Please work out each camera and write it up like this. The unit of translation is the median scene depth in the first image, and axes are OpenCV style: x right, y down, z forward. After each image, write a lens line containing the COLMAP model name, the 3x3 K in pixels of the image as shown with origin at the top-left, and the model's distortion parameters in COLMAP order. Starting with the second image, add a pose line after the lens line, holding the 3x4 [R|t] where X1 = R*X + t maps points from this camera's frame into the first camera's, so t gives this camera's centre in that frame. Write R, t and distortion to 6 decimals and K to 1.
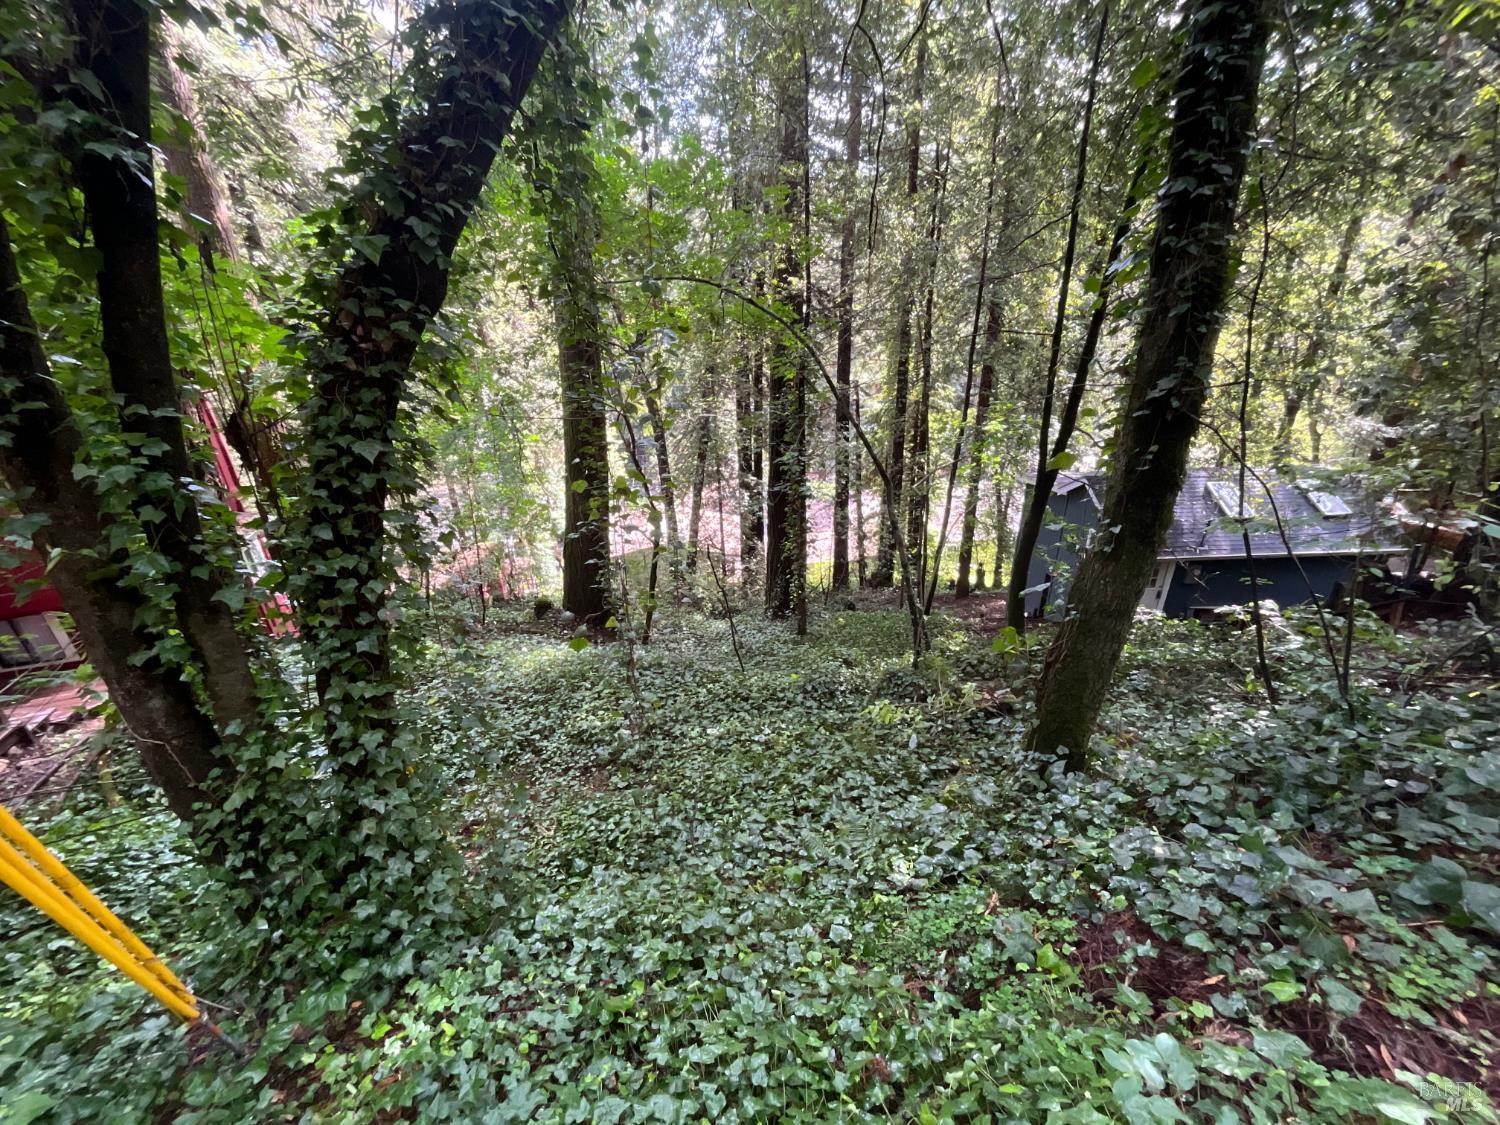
lens RADIAL K [[609.5, 0, 750.0], [0, 609.5, 562.5], [0, 0, 1]] dist [-0.013360, 0.010547]
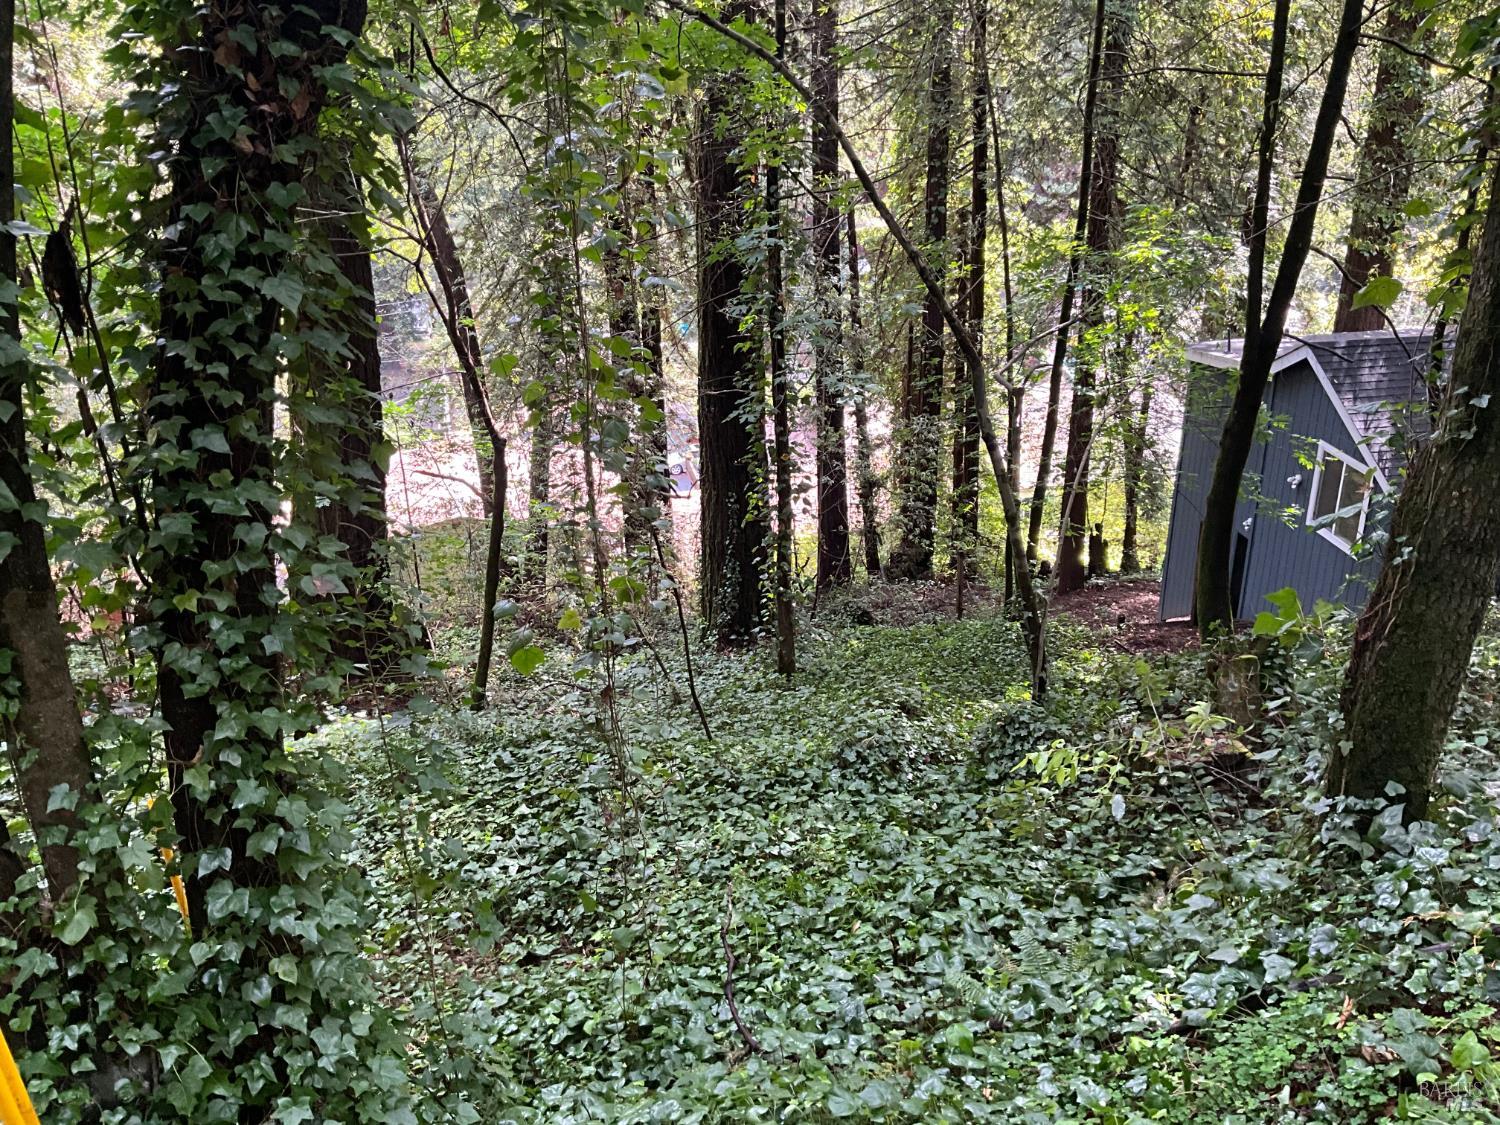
lens RADIAL K [[1239.2, 0, 748.6], [0, 1239.2, 544.7], [0, 0, 1]] dist [0.097025, -0.161143]
pose [[0.993286, -0.044944, 0.106596, -0.266851], [0.045390, 0.998968, -0.001761, 0.057127], [-0.106407, 0.006587, 0.994301, -0.167742]]
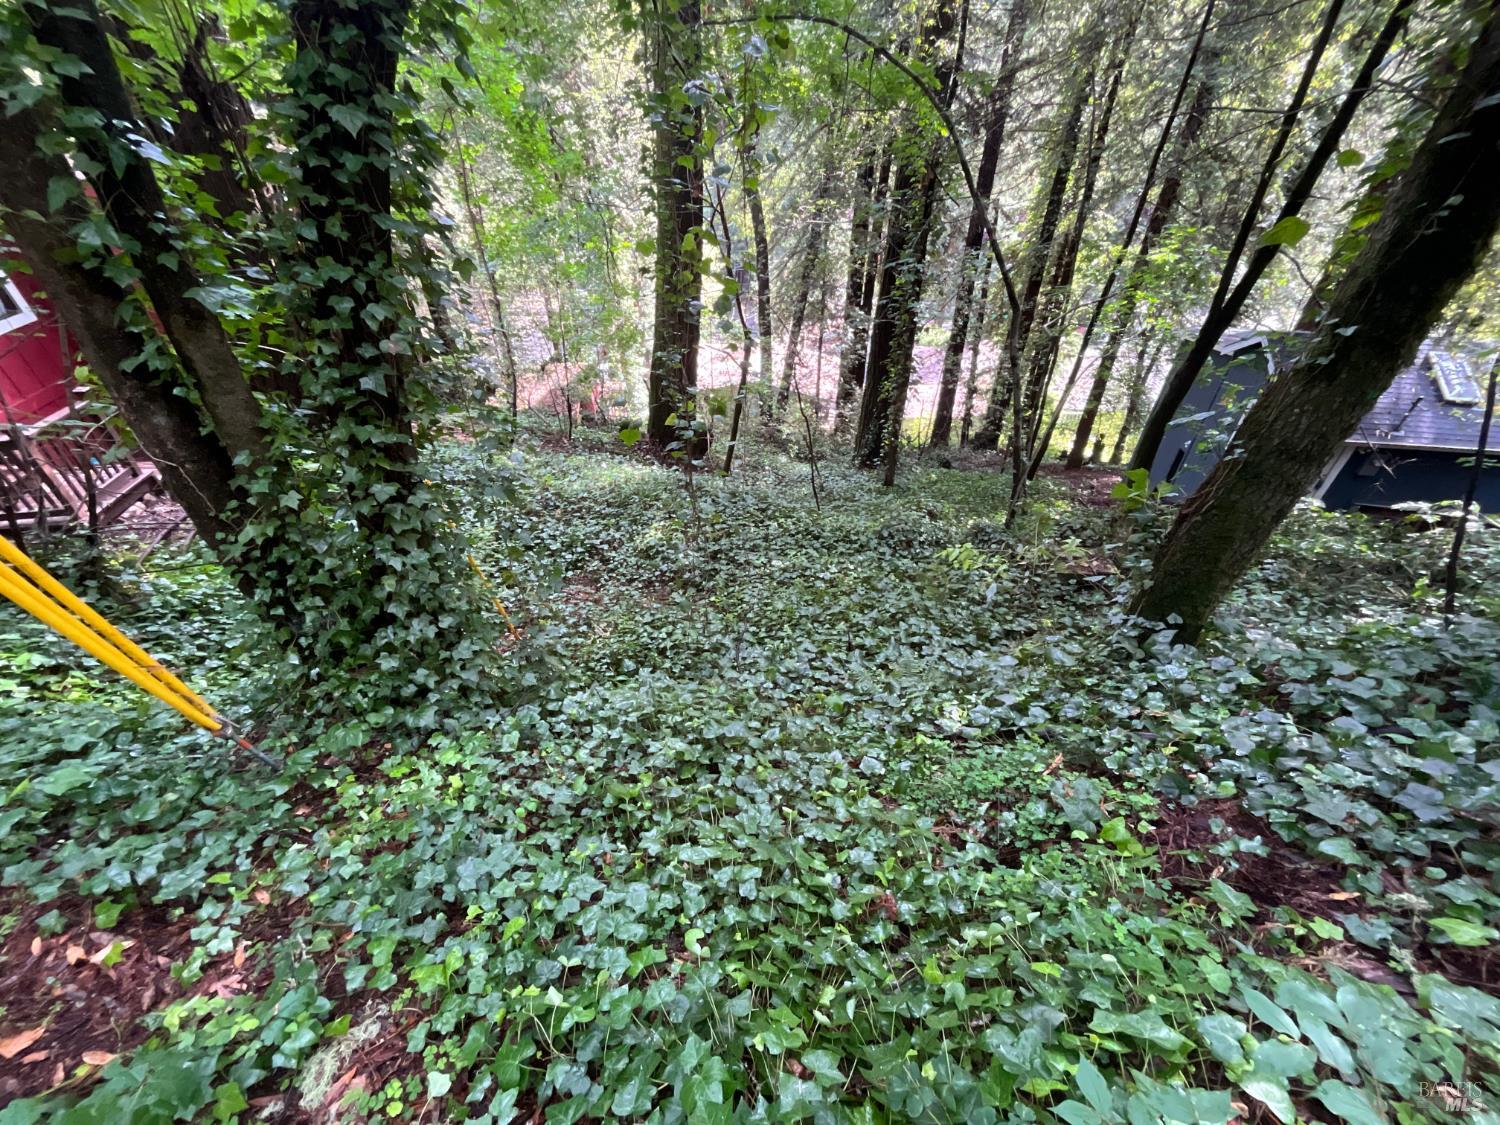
lens RADIAL K [[607.6, 0, 750.1], [0, 607.6, 566.6], [0, 0, 1]] dist [-0.014156, 0.005772]
pose [[0.983831, 0.128645, -0.124608, 0.039895], [-0.093673, 0.962604, 0.254204, 0.099140], [0.152650, -0.238421, 0.959090, 0.155504]]
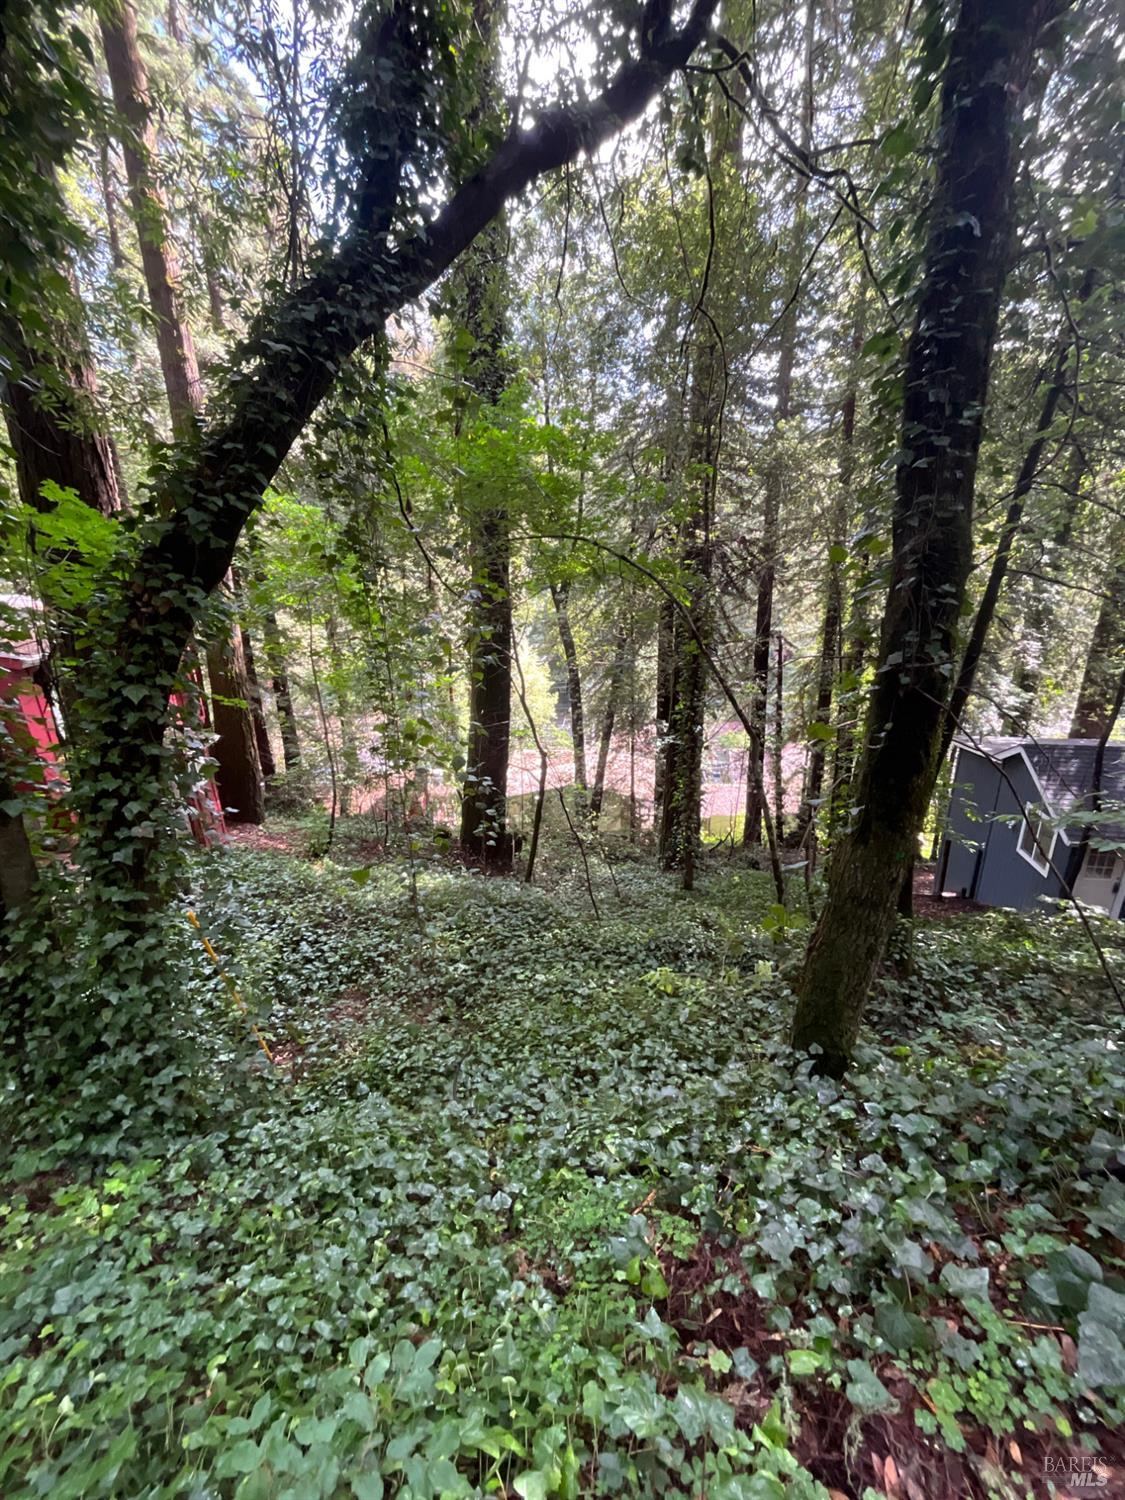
lens RADIAL K [[609.5, 0, 558.1], [0, 609.5, 750.6], [0, 0, 1]] dist [-0.013360, 0.010547]
pose [[0.976256, 0.062969, -0.207268, 0.359151], [-0.080796, 0.993619, -0.078695, -0.036414], [0.200990, 0.093573, 0.975114, 0.000947]]
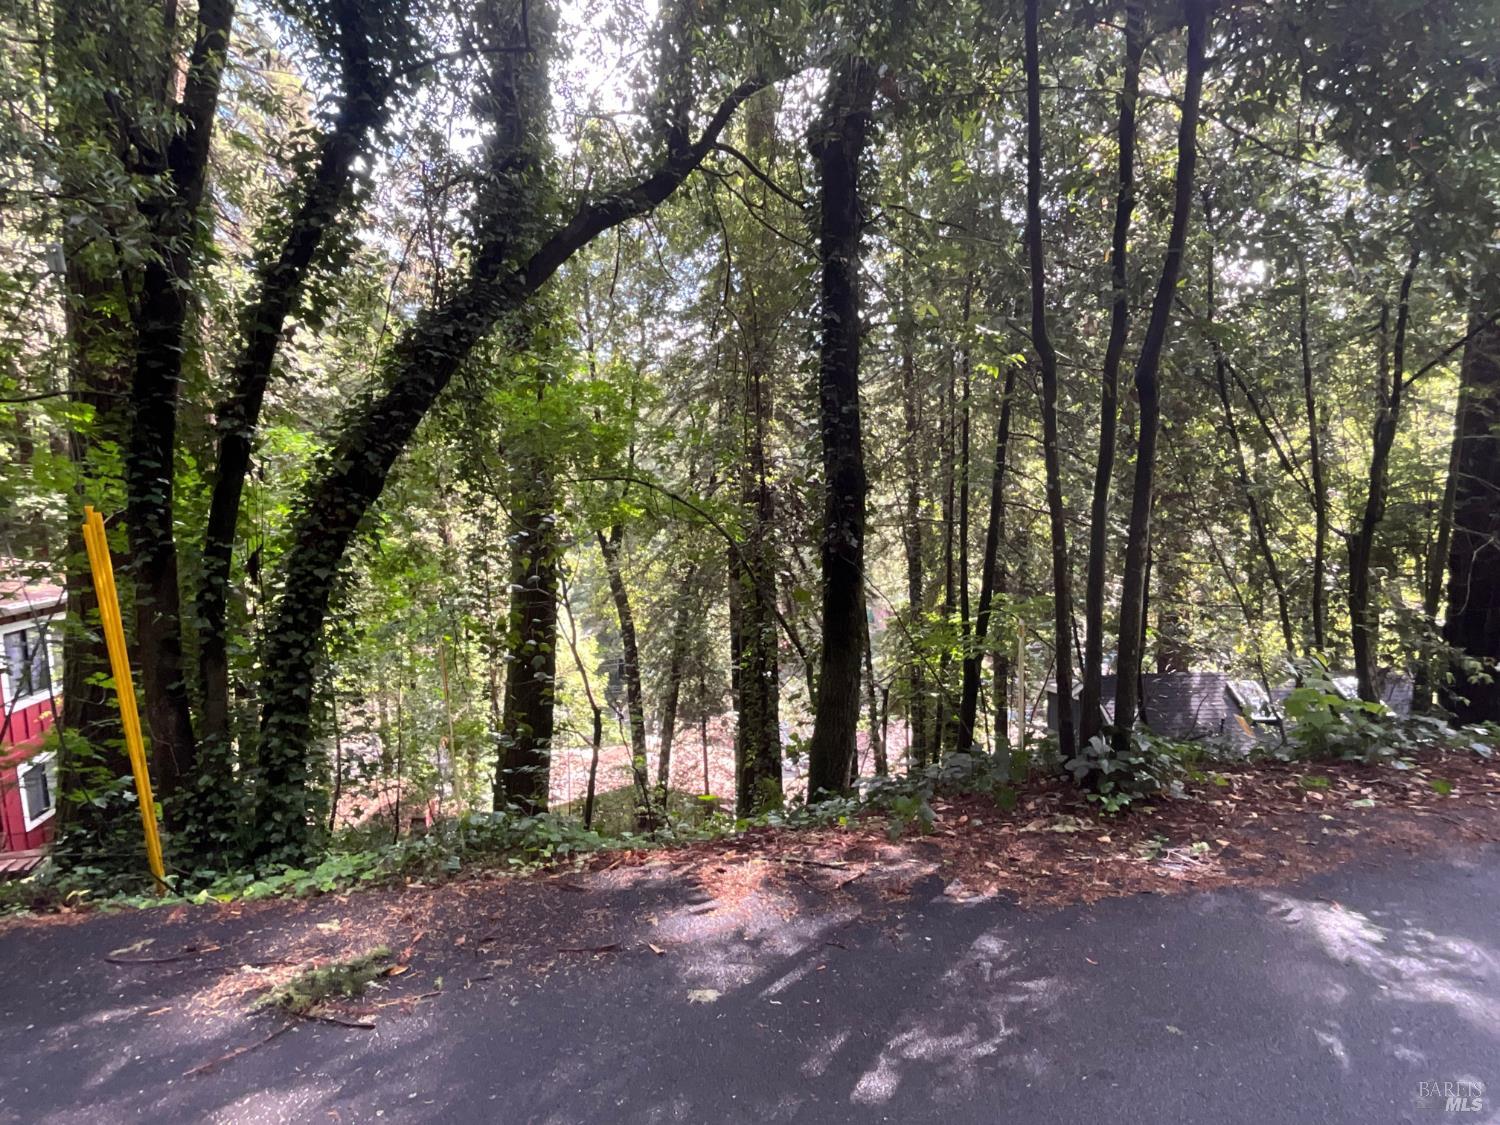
lens RADIAL K [[811.8, 0, 747.8], [0, 811.8, 567.2], [0, 0, 1]] dist [-0.026450, 0.022727]
pose [[0.998992, -0.005796, -0.044508, 0.546318], [-0.008622, 0.948385, -0.317005, 0.410576], [0.044048, 0.317069, 0.947379, -0.901176]]
